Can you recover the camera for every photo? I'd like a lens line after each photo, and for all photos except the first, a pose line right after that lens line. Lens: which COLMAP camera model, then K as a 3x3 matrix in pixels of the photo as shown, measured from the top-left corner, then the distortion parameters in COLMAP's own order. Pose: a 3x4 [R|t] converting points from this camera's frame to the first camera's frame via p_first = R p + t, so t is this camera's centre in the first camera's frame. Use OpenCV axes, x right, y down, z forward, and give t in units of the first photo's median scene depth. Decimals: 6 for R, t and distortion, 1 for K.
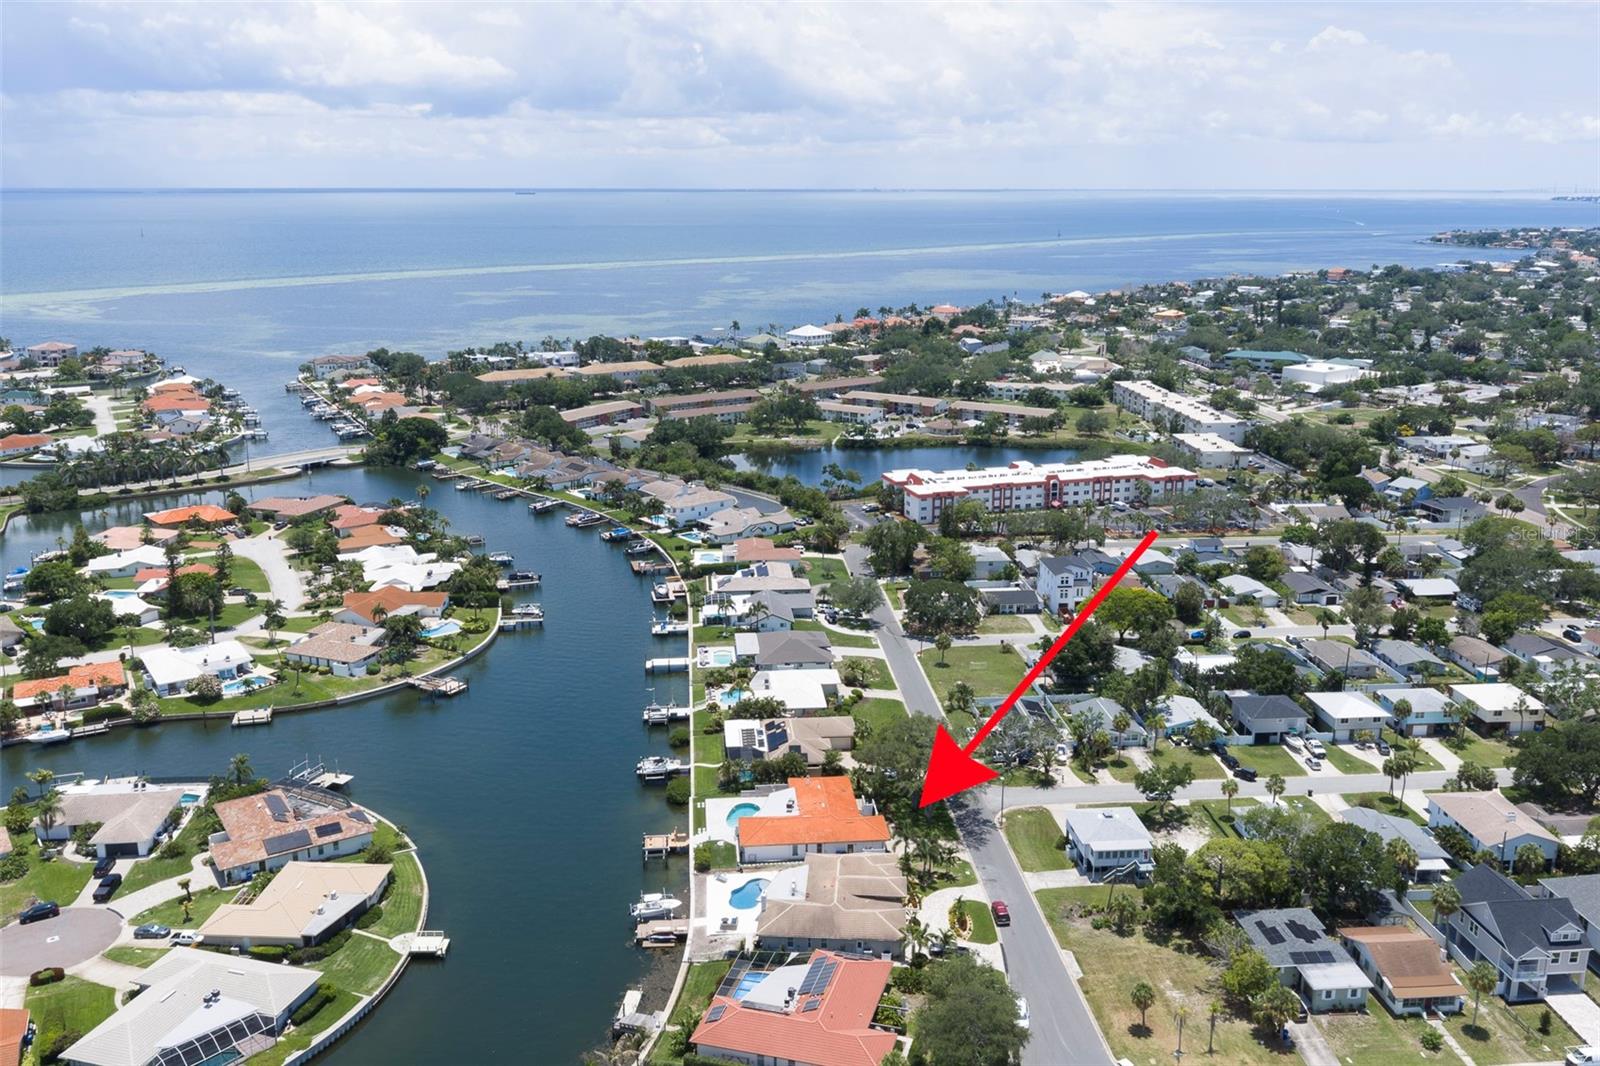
lens RADIAL K [[1363.4, 0, 808.3], [0, 1363.4, 534.4], [0, 0, 1]] dist [0.018862, -0.019030]
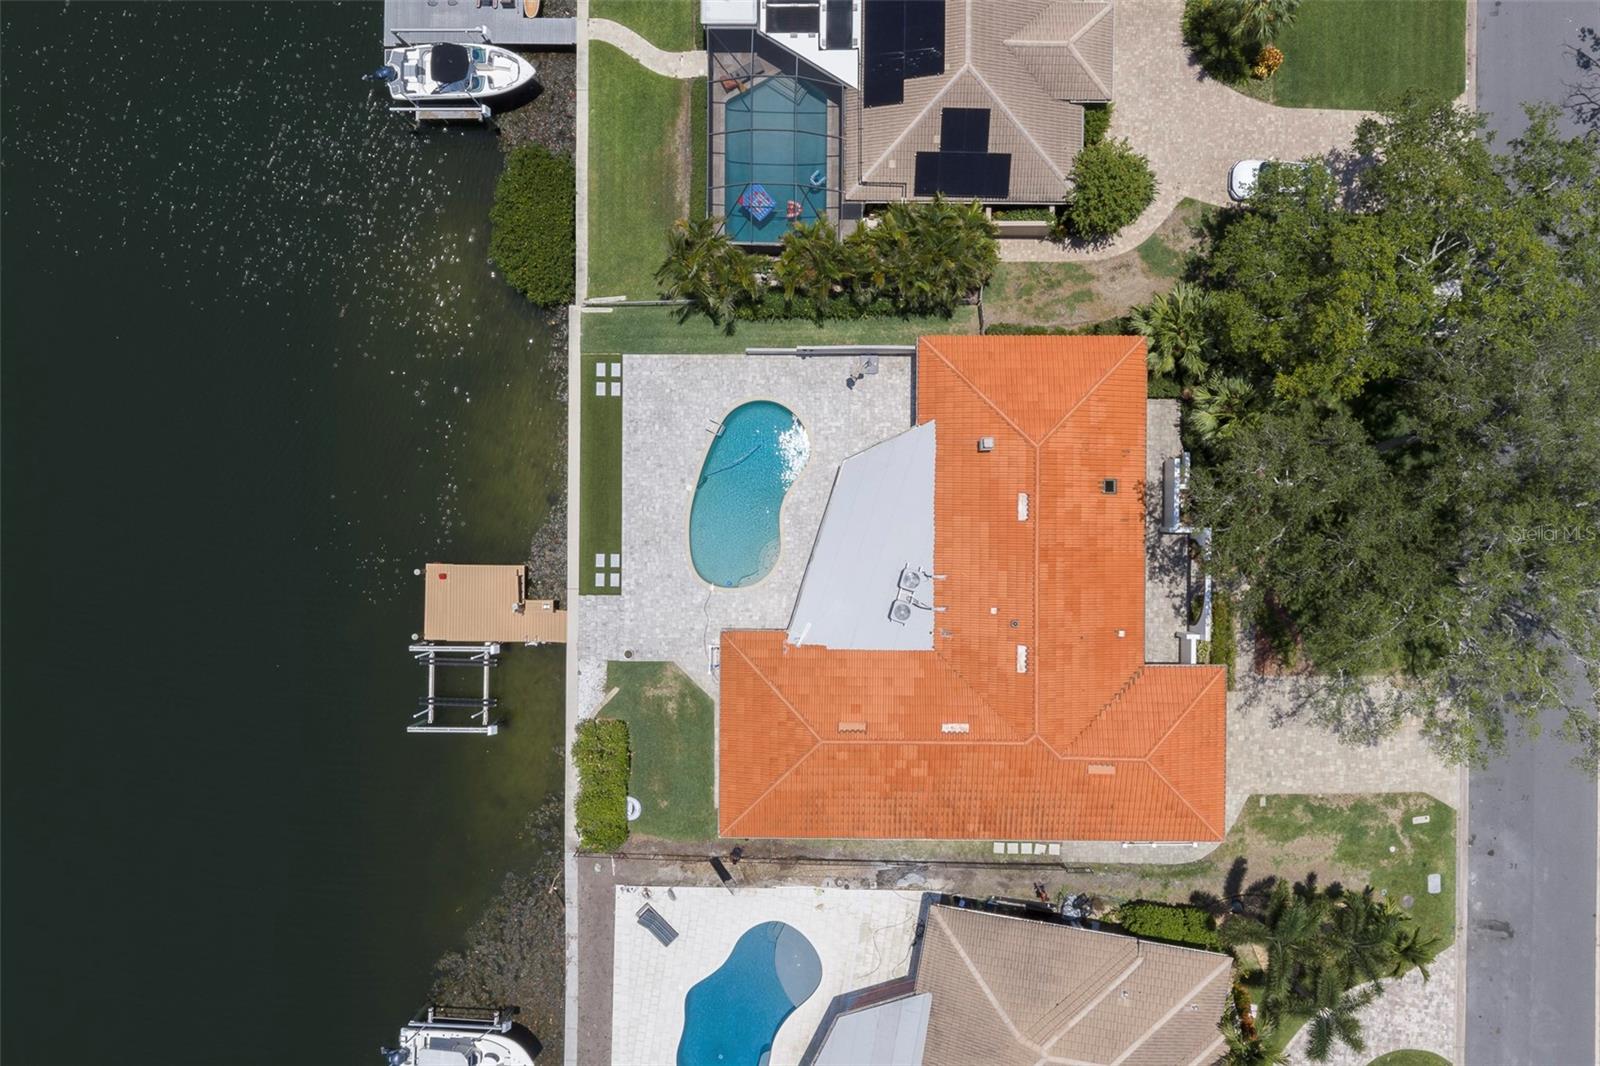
lens RADIAL K [[1363.4, 0, 808.3], [0, 1363.4, 534.4], [0, 0, 1]] dist [0.018862, -0.019030]
pose [[0.995343, 0.095690, -0.011664, -0.022737], [-0.012498, 0.248079, 0.968659, -0.055589], [0.095585, -0.964002, 0.248119, 0.682404]]
